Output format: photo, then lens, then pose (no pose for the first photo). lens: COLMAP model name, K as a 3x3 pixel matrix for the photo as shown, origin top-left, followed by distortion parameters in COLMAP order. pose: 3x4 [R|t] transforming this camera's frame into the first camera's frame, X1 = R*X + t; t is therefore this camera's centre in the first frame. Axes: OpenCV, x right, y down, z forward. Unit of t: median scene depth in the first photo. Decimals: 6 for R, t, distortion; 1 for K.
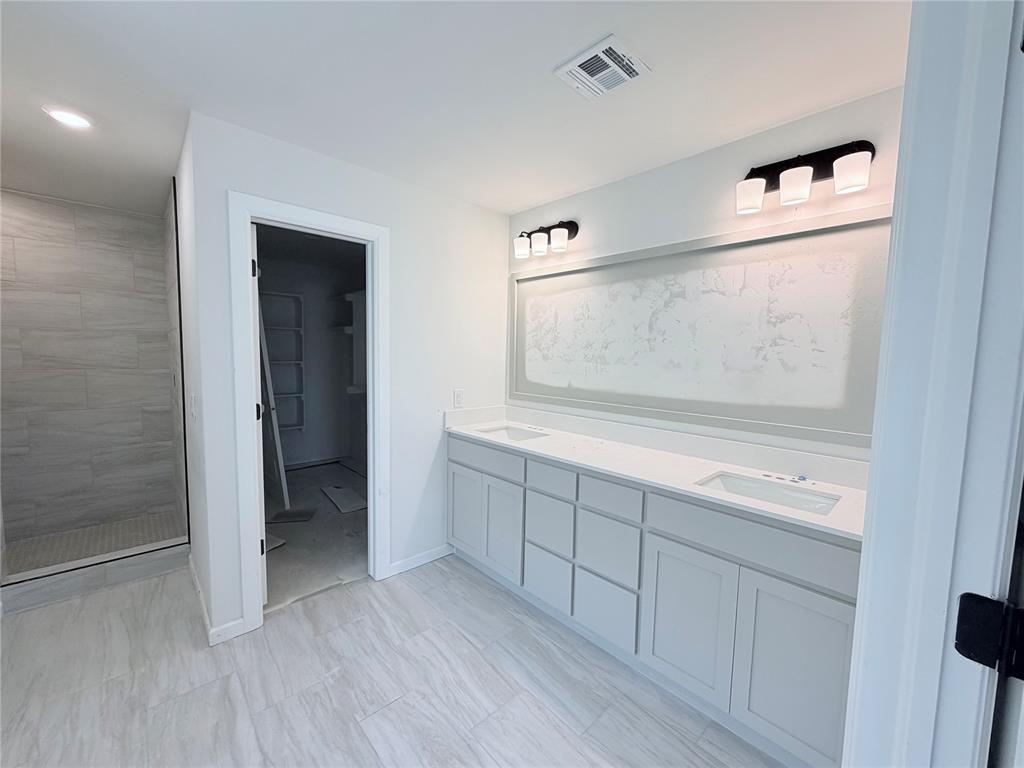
lens RADIAL K [[408.0, 0, 511.4], [0, 408.0, 388.9], [0, 0, 1]] dist [0.001381, 0.000333]
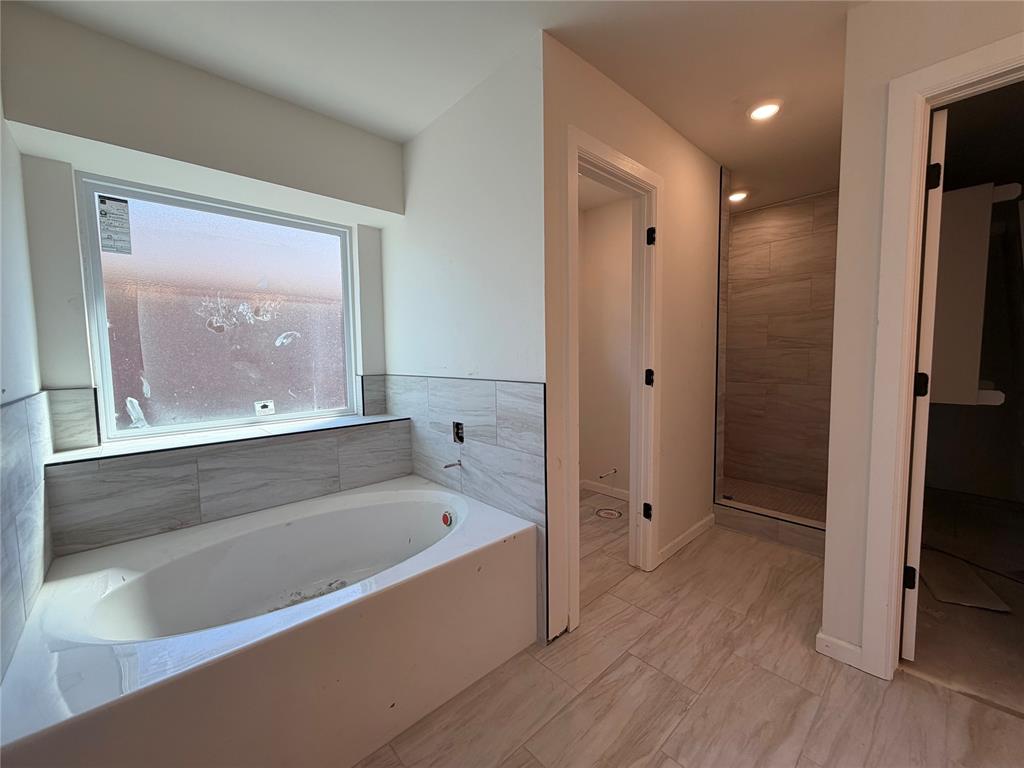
lens RADIAL K [[408.0, 0, 509.4], [0, 408.0, 385.6], [0, 0, 1]] dist [0.001381, 0.000333]
pose [[-0.006686, 0.051456, -0.998653, 0.085589], [-0.070299, 0.996180, 0.051799, 0.077364], [0.997504, 0.070551, -0.003043, 0.313025]]
